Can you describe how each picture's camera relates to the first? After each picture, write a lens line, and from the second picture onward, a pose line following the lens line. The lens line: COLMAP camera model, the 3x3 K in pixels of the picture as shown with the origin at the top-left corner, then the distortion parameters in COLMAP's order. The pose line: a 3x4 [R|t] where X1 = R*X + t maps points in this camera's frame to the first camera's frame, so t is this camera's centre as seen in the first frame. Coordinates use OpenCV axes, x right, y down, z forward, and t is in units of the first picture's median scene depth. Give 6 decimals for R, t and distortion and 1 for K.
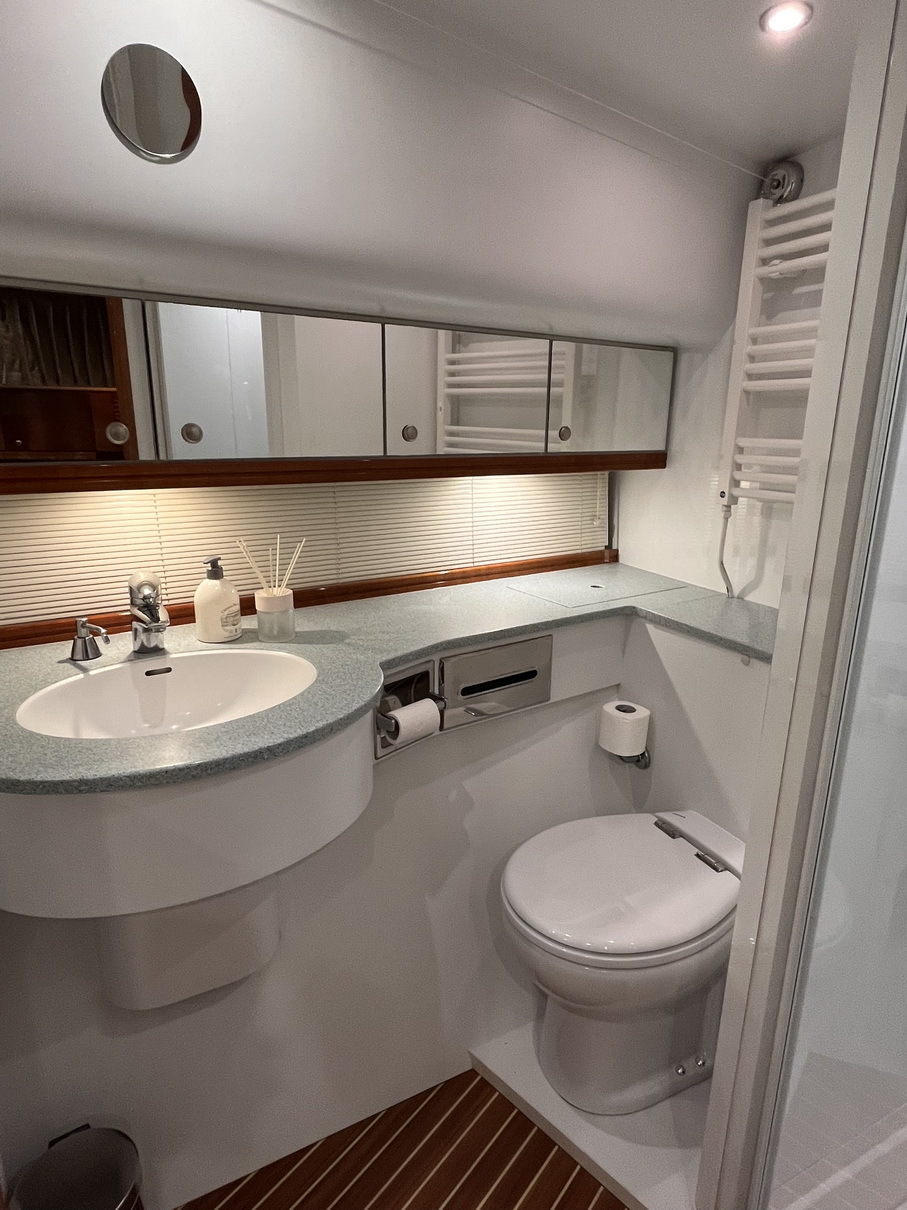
lens RADIAL K [[706.6, 0, 453.5], [0, 706.6, 605.0], [0, 0, 1]] dist [-0.004448, -0.003594]
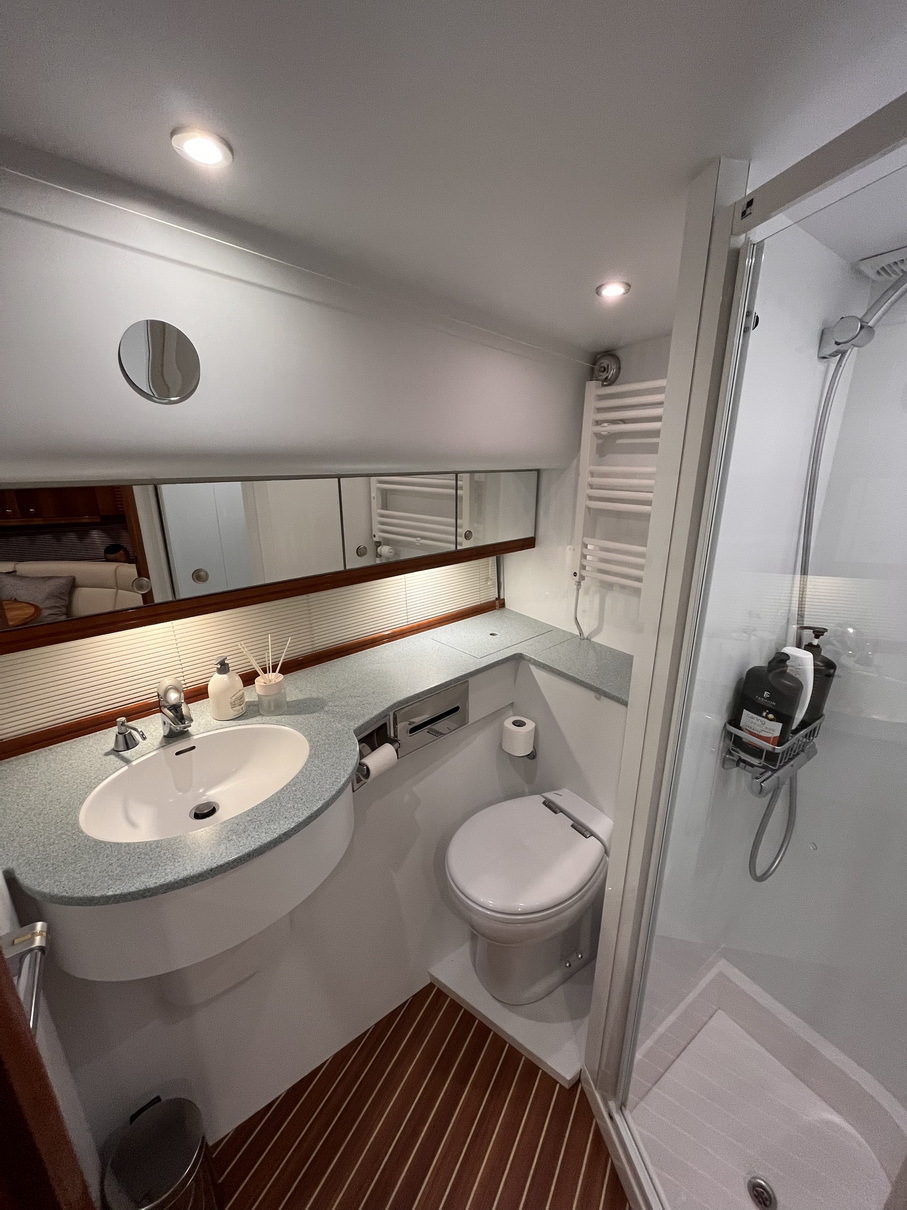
lens RADIAL K [[495.7, 0, 453.5], [0, 495.7, 605.0], [0, 0, 1]] dist [-0.007310, 0.000275]
pose [[0.987334, -0.058163, 0.147612, -0.032781], [0.052644, 0.997770, 0.041027, -0.164353], [-0.149669, -0.032737, 0.988194, 0.005606]]
